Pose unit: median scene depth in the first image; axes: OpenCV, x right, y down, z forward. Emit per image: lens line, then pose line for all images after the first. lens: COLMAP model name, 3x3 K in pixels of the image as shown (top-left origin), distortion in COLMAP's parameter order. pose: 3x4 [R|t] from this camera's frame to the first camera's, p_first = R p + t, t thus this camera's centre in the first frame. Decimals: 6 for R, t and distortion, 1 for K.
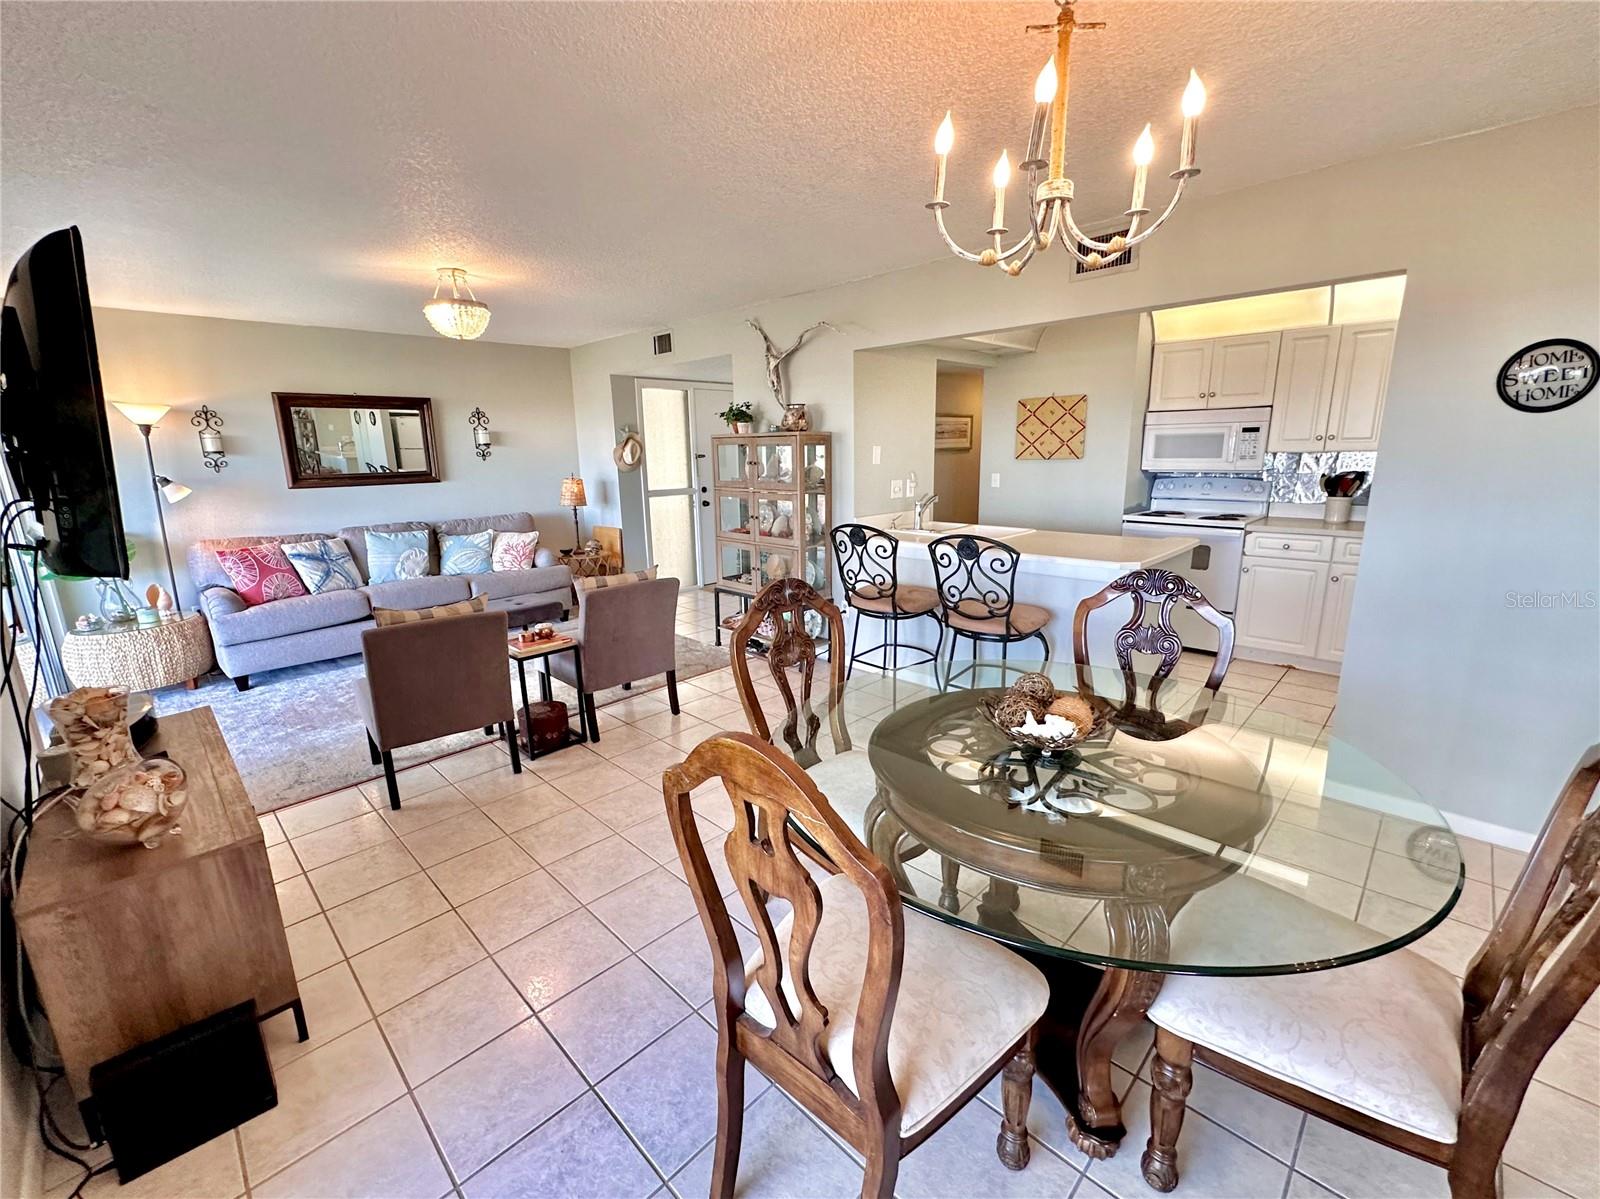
lens RADIAL K [[684.5, 0, 812.7], [0, 684.5, 602.0], [0, 0, 1]] dist [-0.003793, 0.000290]
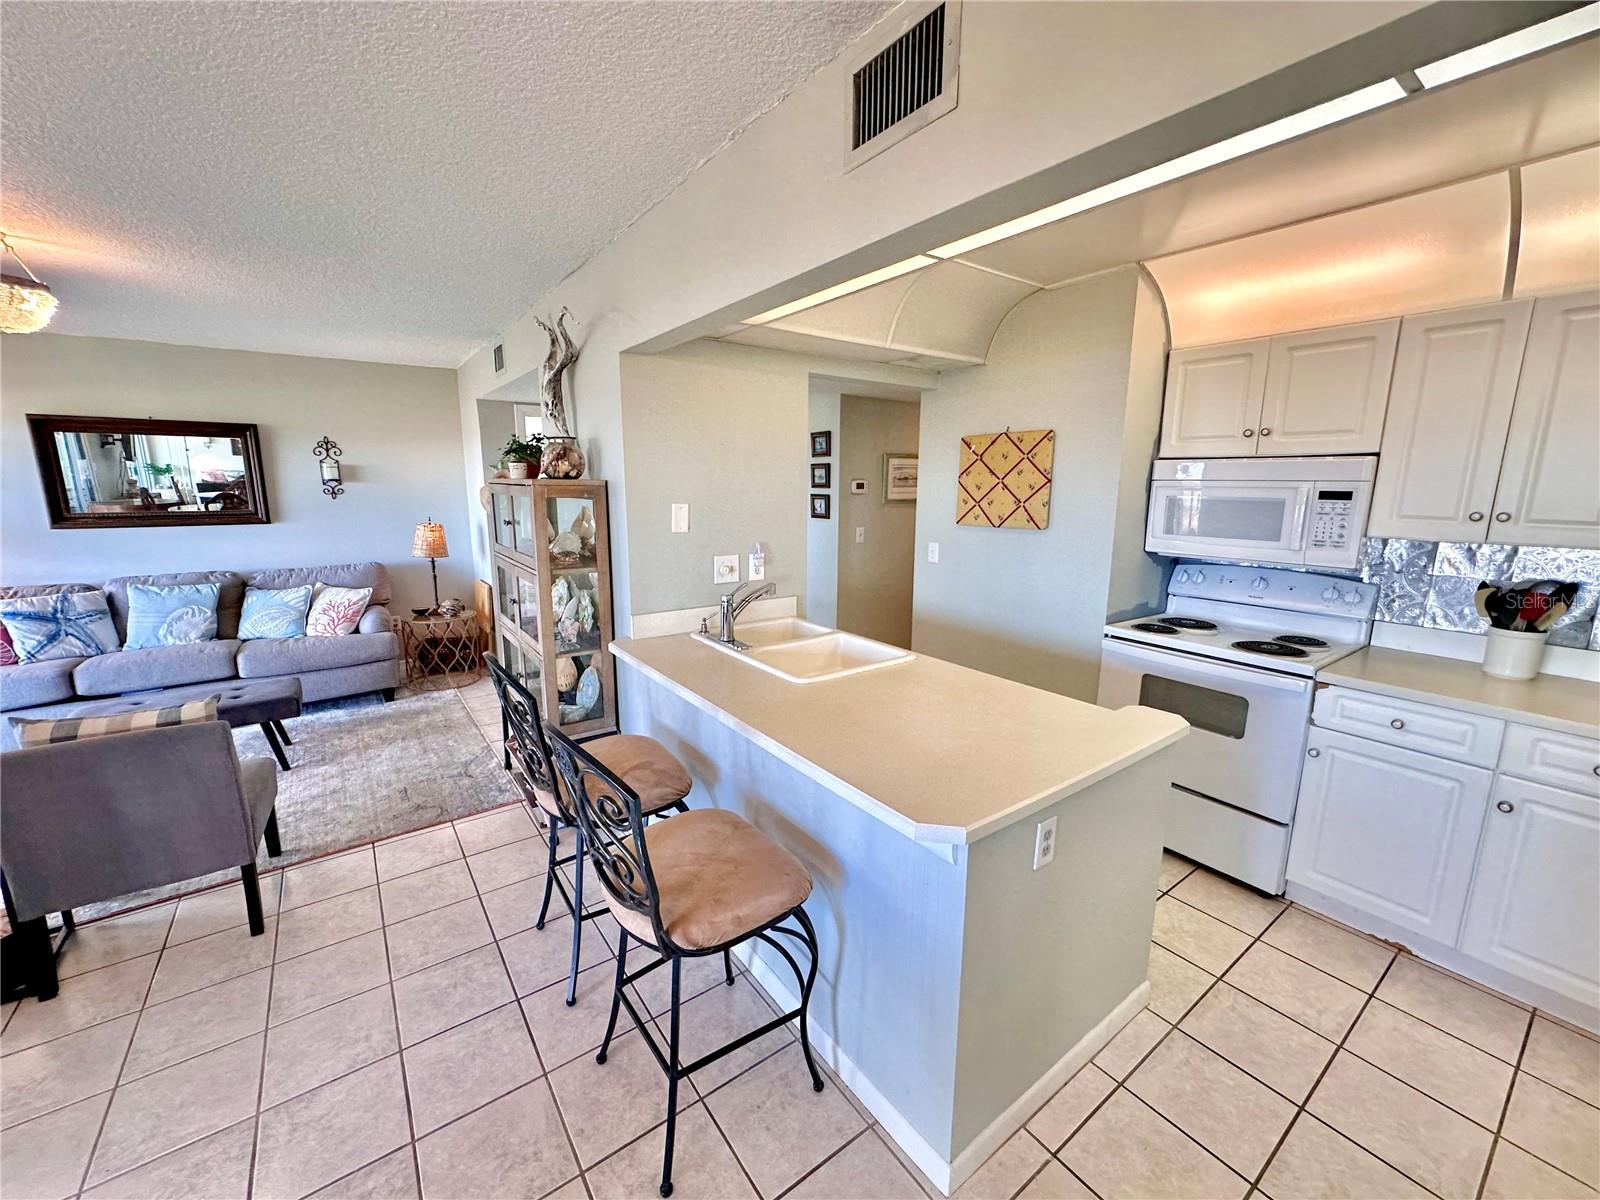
lens RADIAL K [[639.8, 0, 823.8], [0, 639.8, 598.2], [0, 0, 1]] dist [-0.006304, 0.001693]
pose [[0.985816, 0.055263, -0.158470, 0.297354], [-0.061527, 0.997495, -0.034895, -0.116662], [0.156145, 0.044150, 0.986747, 0.400115]]
